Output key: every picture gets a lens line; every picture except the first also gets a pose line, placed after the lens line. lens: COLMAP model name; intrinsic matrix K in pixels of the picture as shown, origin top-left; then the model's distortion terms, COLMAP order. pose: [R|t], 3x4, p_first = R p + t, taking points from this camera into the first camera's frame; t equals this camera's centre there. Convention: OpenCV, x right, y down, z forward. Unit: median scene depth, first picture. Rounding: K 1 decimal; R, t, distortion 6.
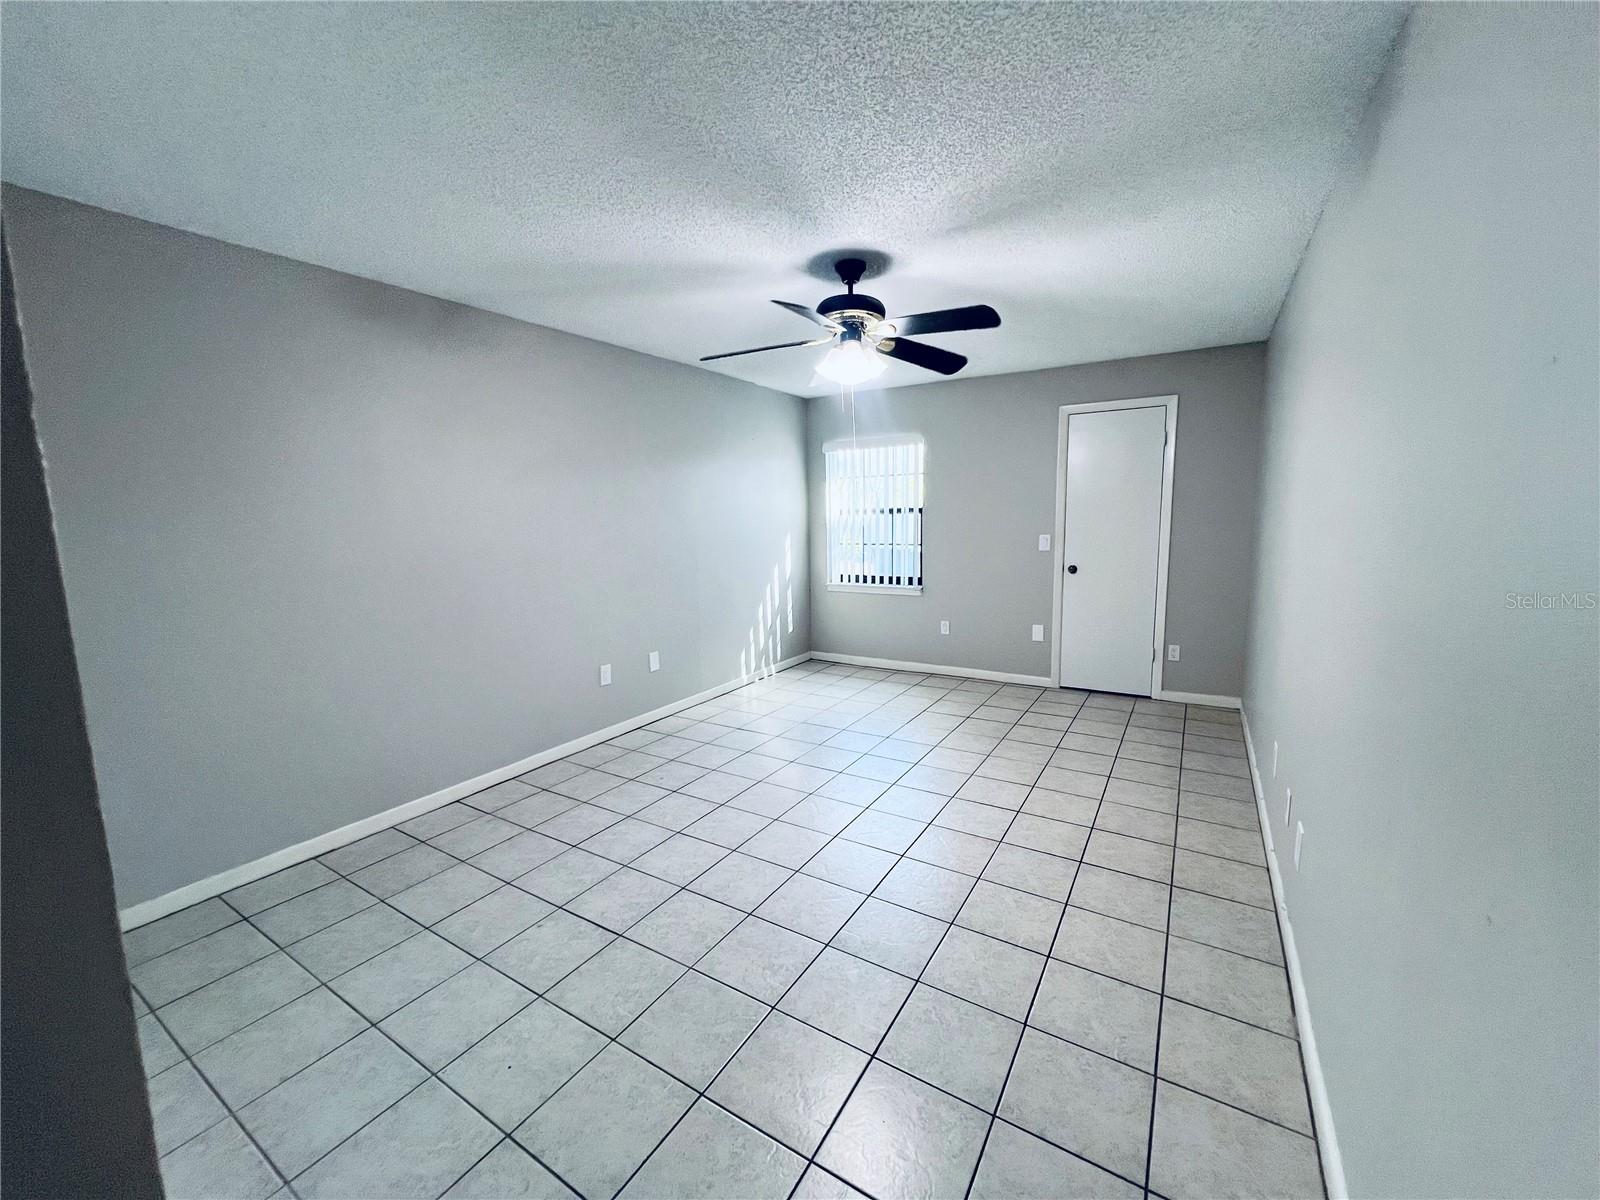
lens RADIAL K [[640.7, 0, 790.9], [0, 640.7, 600.1], [0, 0, 1]] dist [0.003205, 0.000176]
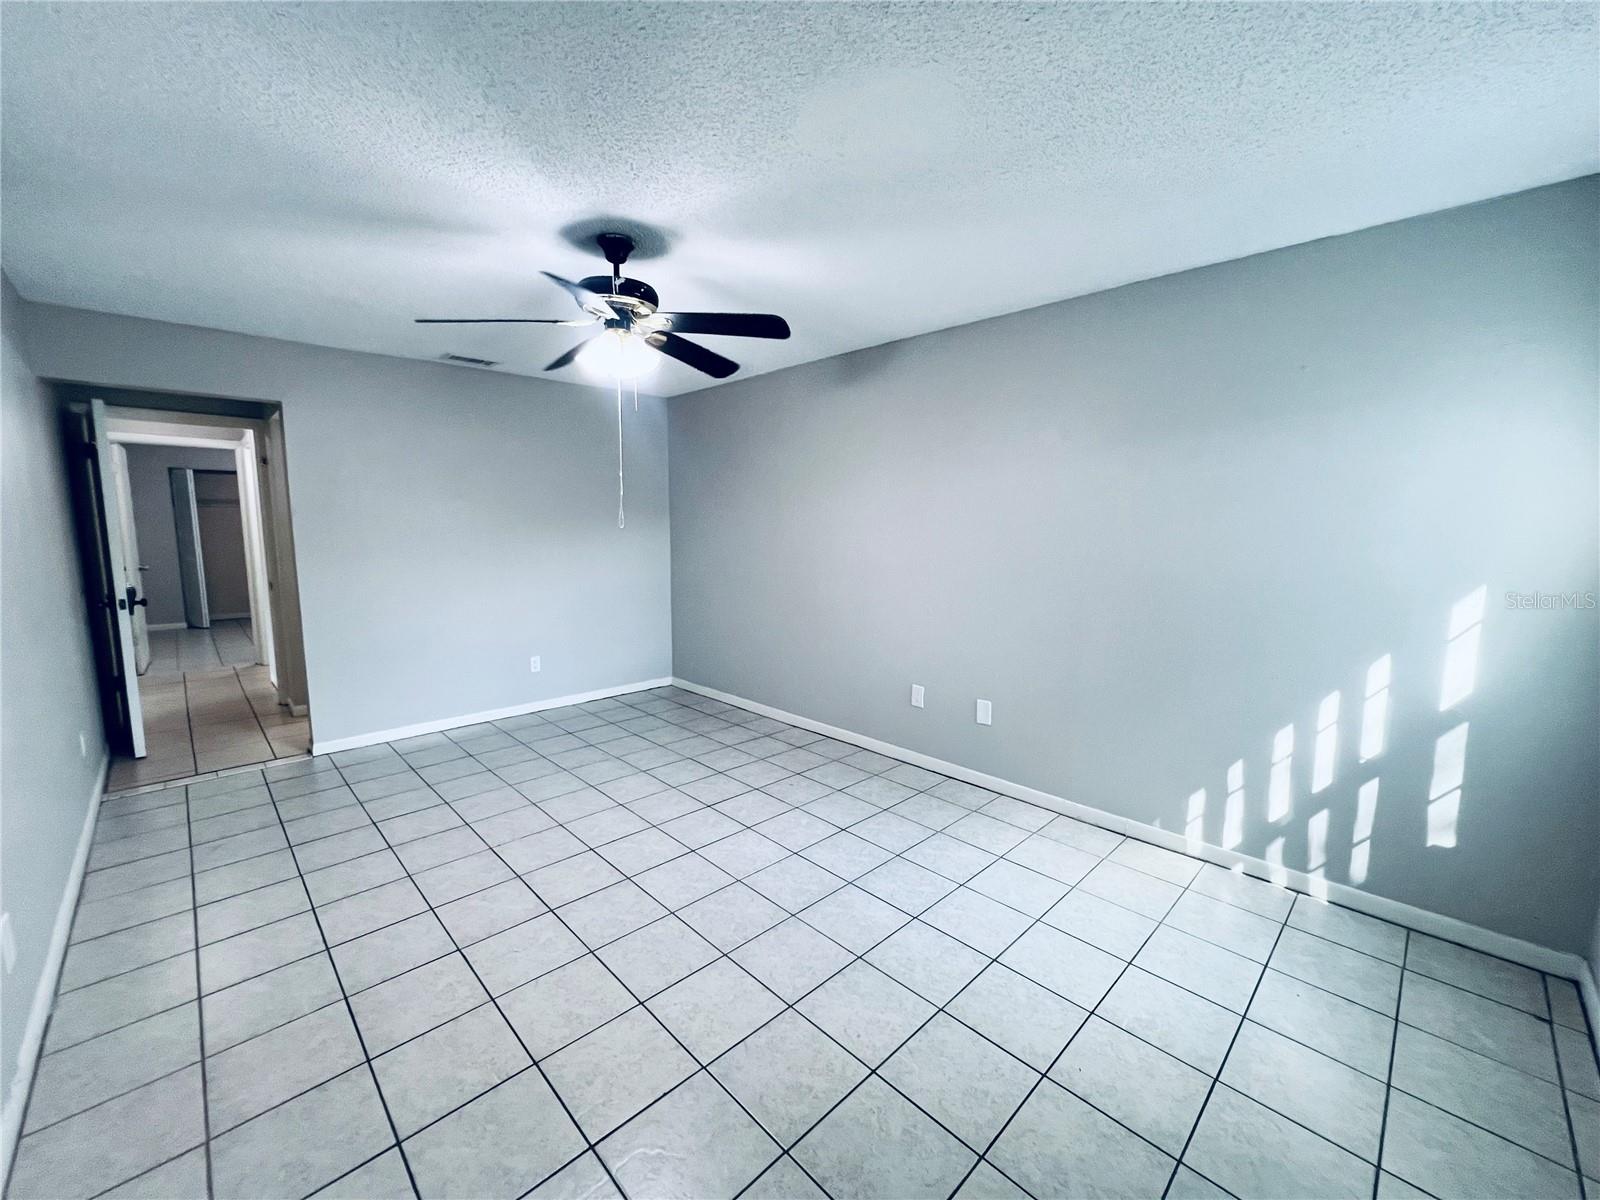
lens RADIAL K [[640.7, 0, 794.5], [0, 640.7, 593.9], [0, 0, 1]] dist [0.003205, 0.000176]
pose [[-0.225966, 0.131916, -0.965162, 0.559947], [-0.132200, 0.977470, 0.164549, -0.140099], [0.965123, 0.164776, -0.203436, 0.886756]]
